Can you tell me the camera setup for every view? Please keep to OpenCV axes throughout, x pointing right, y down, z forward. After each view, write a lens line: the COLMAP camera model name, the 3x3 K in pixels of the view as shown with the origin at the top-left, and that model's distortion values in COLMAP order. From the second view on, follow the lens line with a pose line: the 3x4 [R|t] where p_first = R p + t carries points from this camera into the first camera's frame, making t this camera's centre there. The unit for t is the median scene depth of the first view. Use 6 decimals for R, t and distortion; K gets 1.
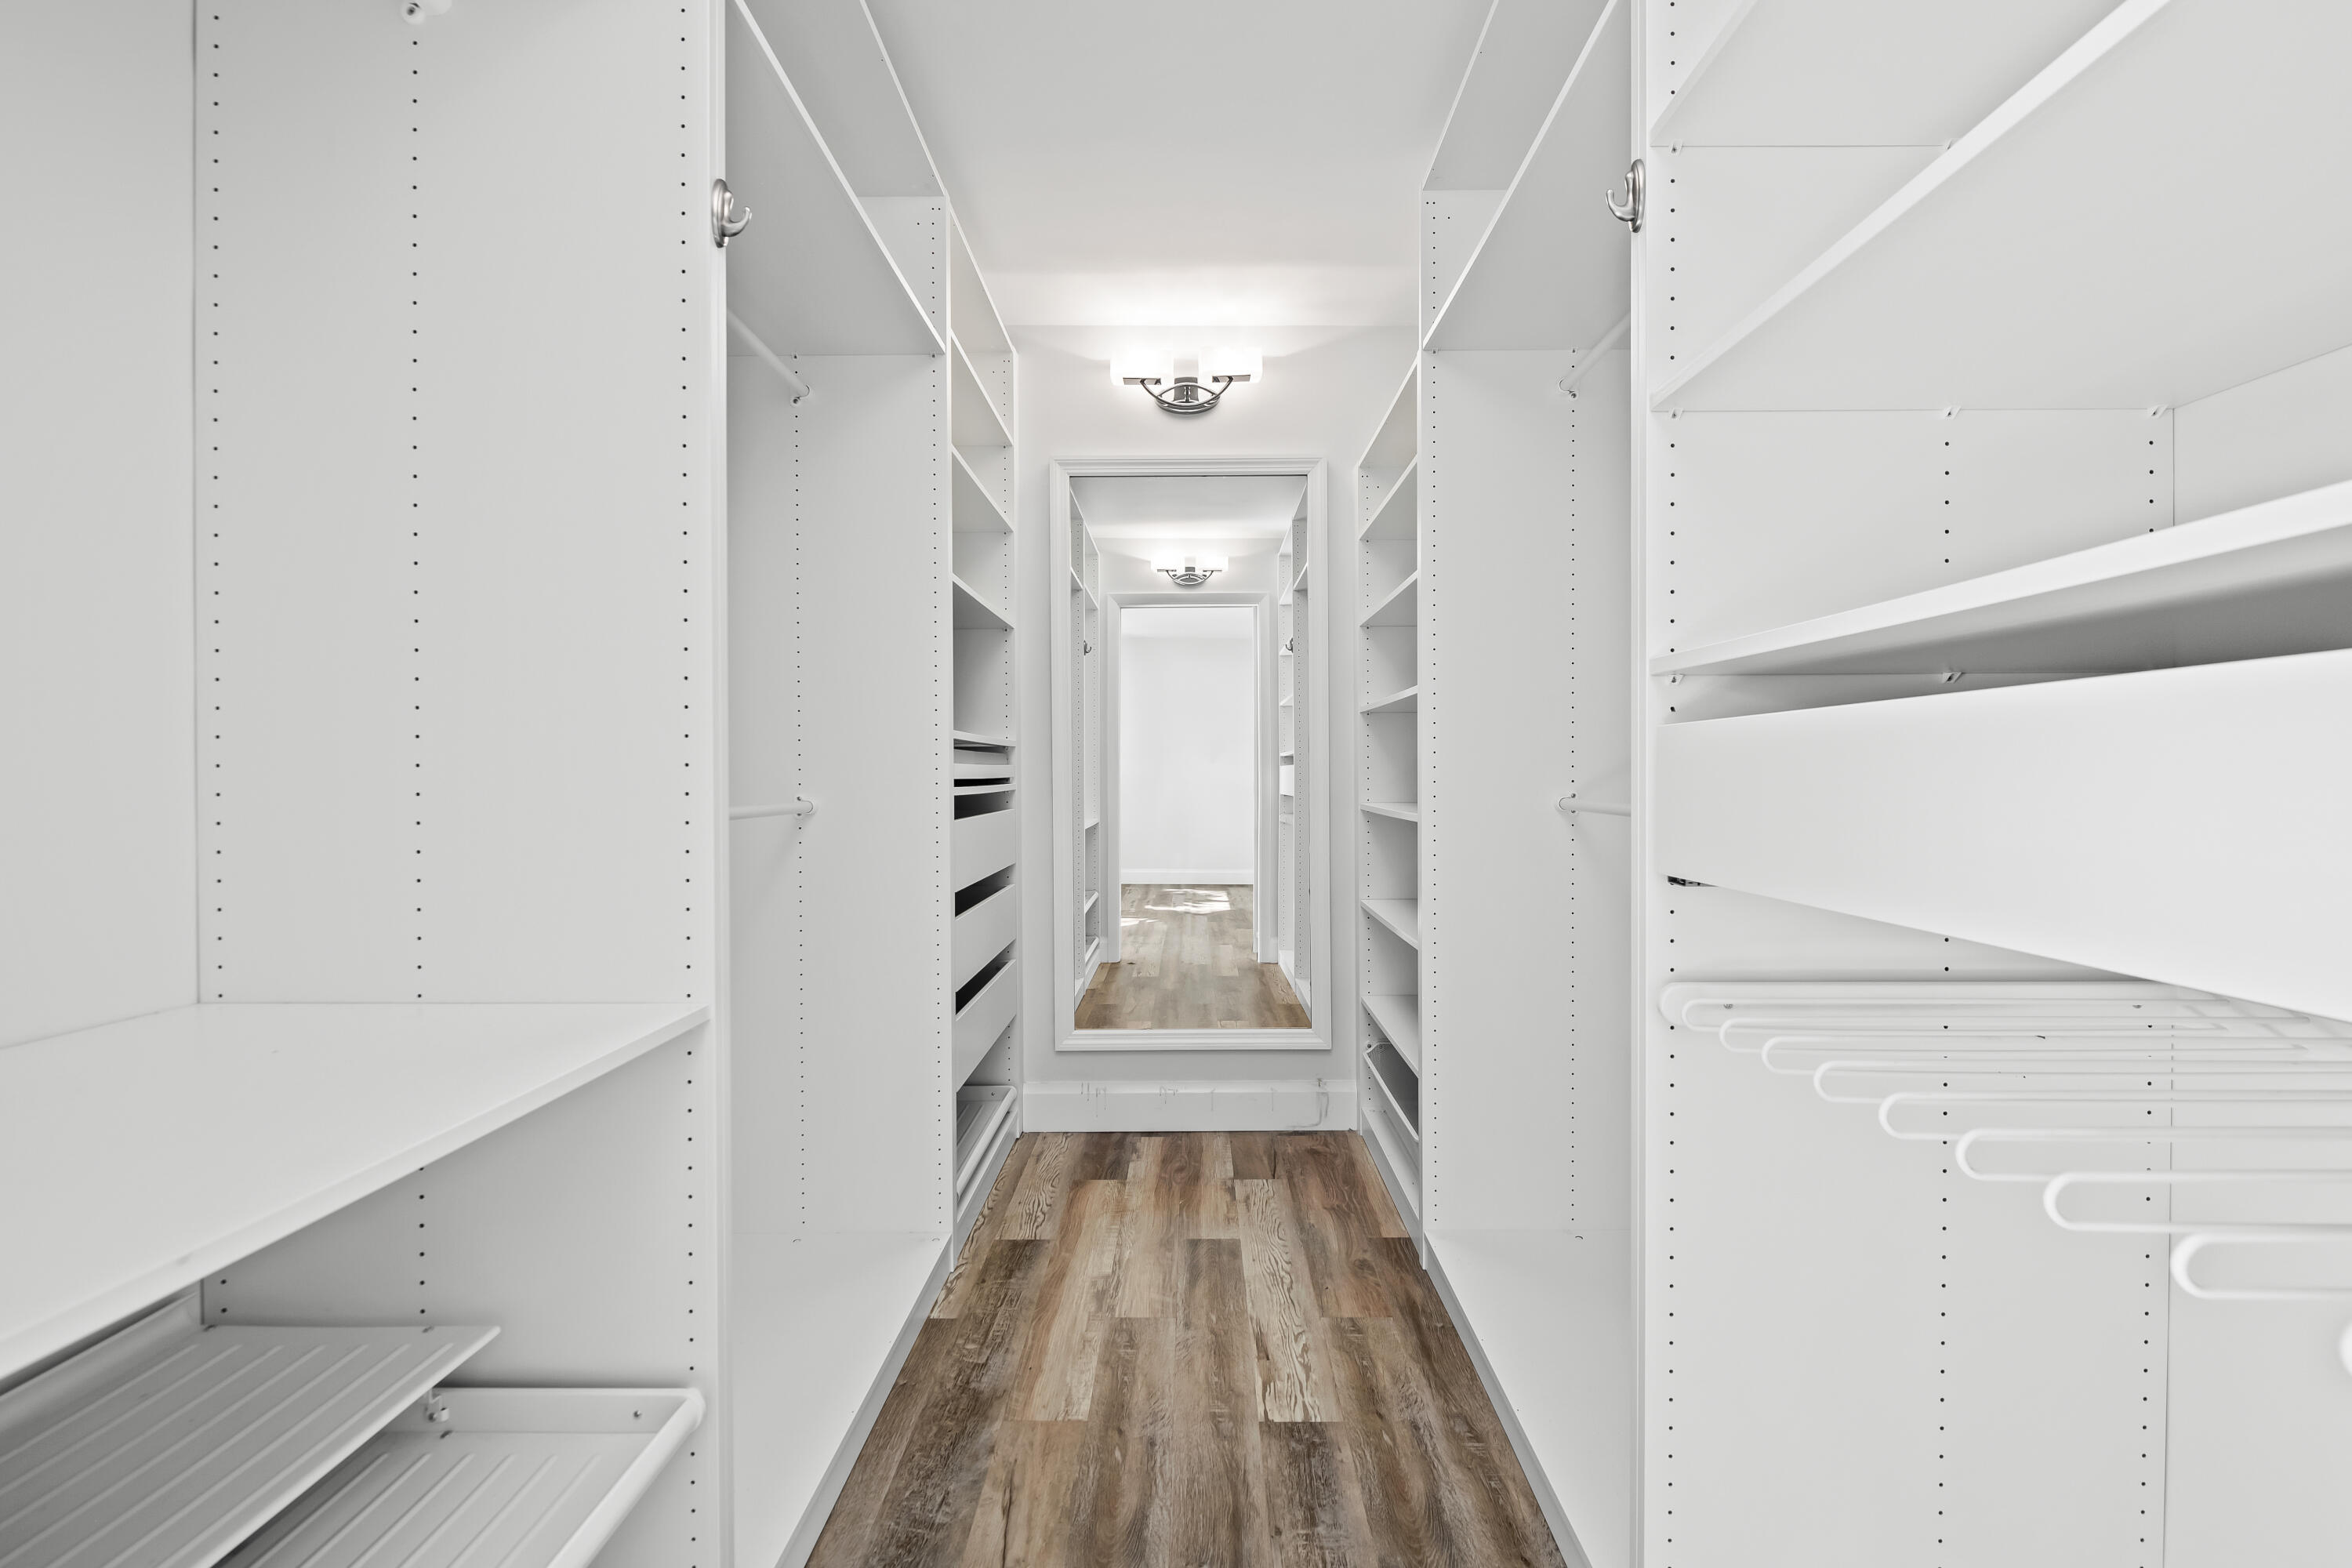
lens RADIAL K [[930.4, 0, 1177.1], [0, 930.4, 781.2], [0, 0, 1]] dist [0.002314, -0.003686]
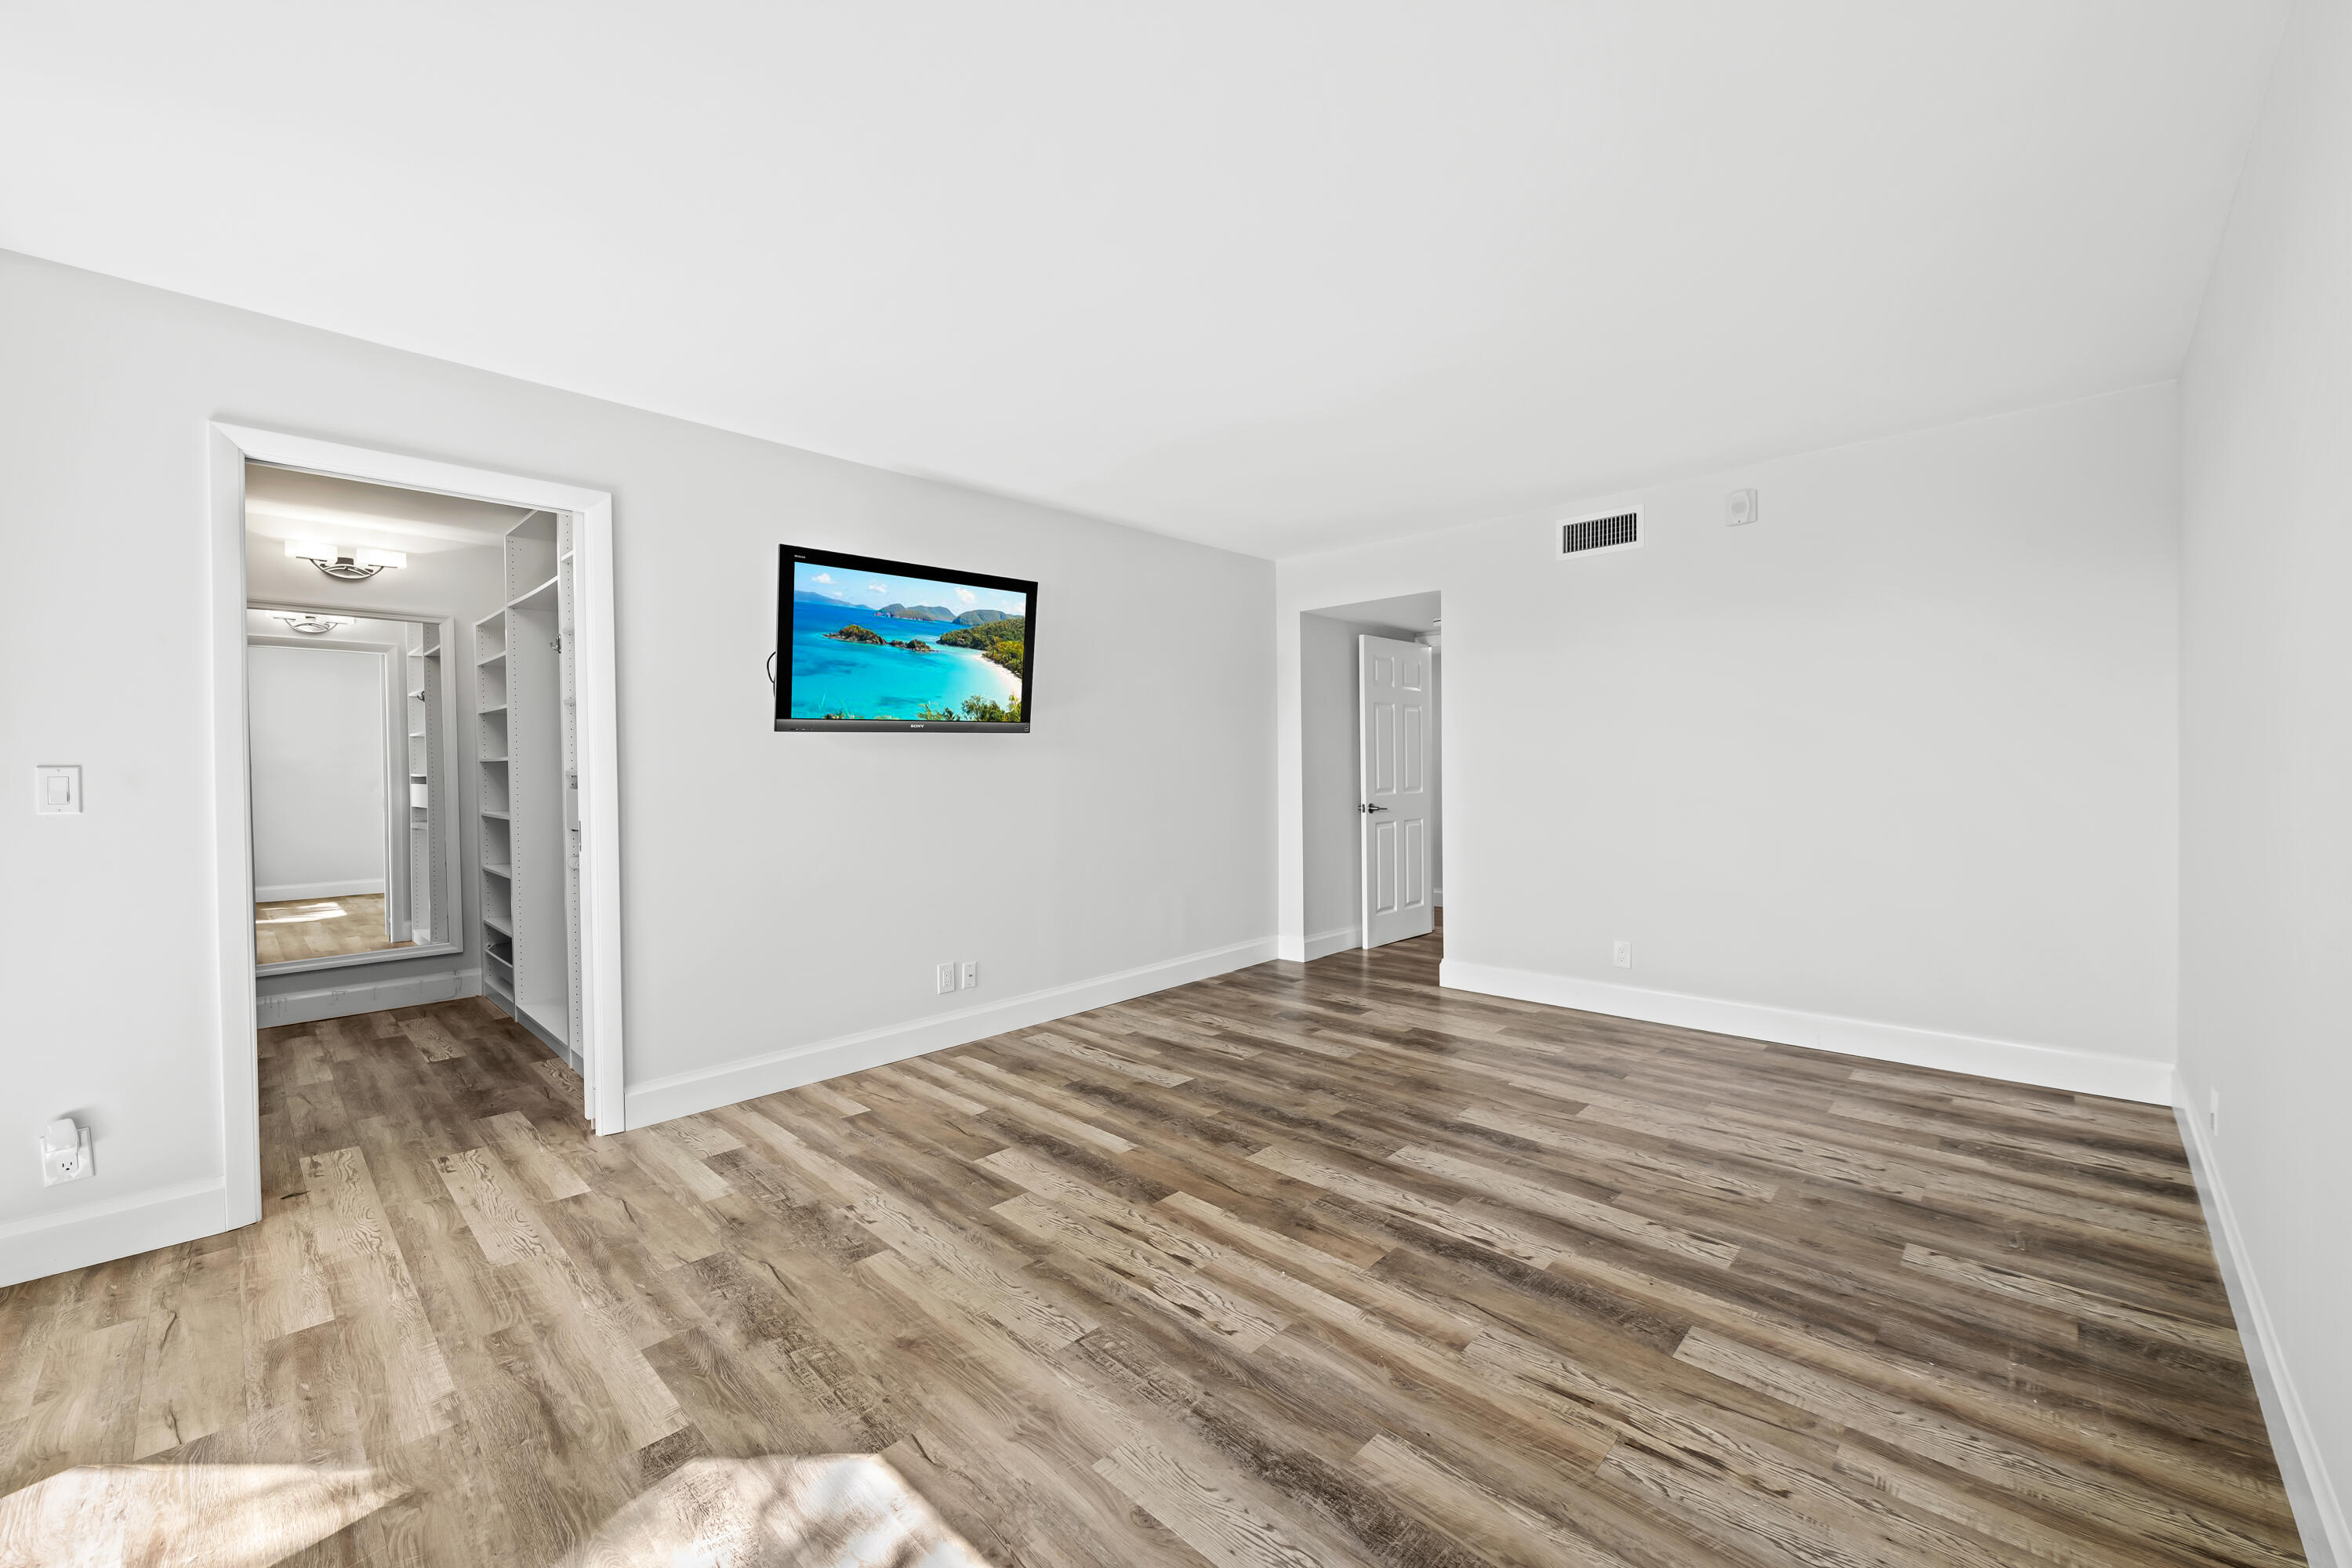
lens RADIAL K [[930.4, 0, 1159.5], [0, 930.4, 778.0], [0, 0, 1]] dist [0.002314, -0.003686]
pose [[0.693170, -0.011559, 0.720682, -0.113960], [0.013770, 0.999901, 0.002794, -0.016901], [-0.720643, 0.007987, 0.693260, -0.724362]]
